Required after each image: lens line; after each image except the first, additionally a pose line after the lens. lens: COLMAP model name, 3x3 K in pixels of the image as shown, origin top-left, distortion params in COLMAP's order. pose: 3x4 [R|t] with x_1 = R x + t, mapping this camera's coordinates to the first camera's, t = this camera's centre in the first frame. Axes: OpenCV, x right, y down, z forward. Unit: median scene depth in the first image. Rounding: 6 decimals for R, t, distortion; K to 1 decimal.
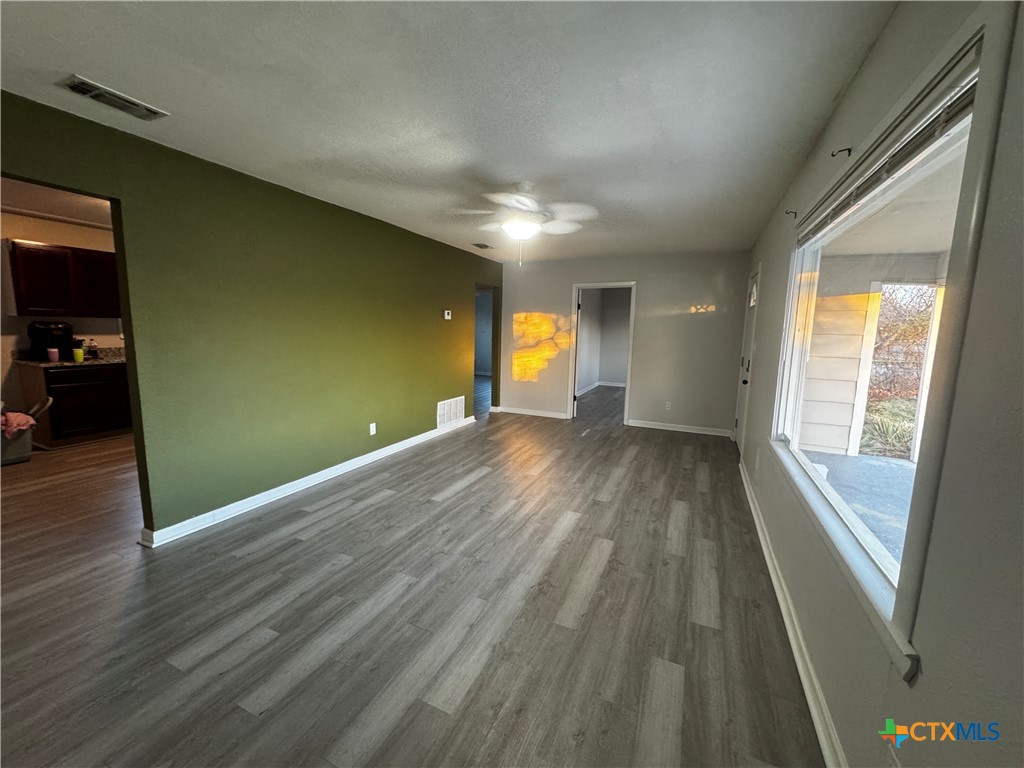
lens RADIAL K [[409.7, 0, 514.7], [0, 409.7, 389.4], [0, 0, 1]] dist [-0.000271, 0.000075]
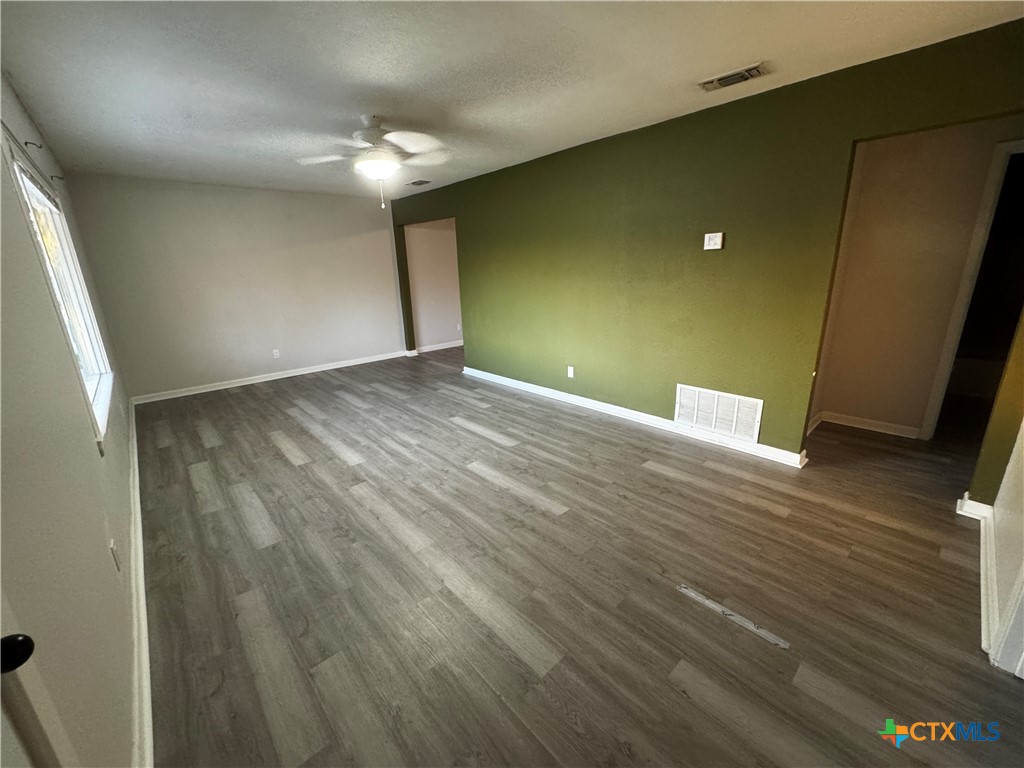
lens RADIAL K [[409.7, 0, 512.8], [0, 409.7, 381.9], [0, 0, 1]] dist [-0.000271, 0.000075]
pose [[-0.400109, 0.237615, -0.885128, 0.831354], [-0.113587, 0.945500, 0.305167, -0.234673], [0.909402, 0.222639, -0.351313, 1.649561]]
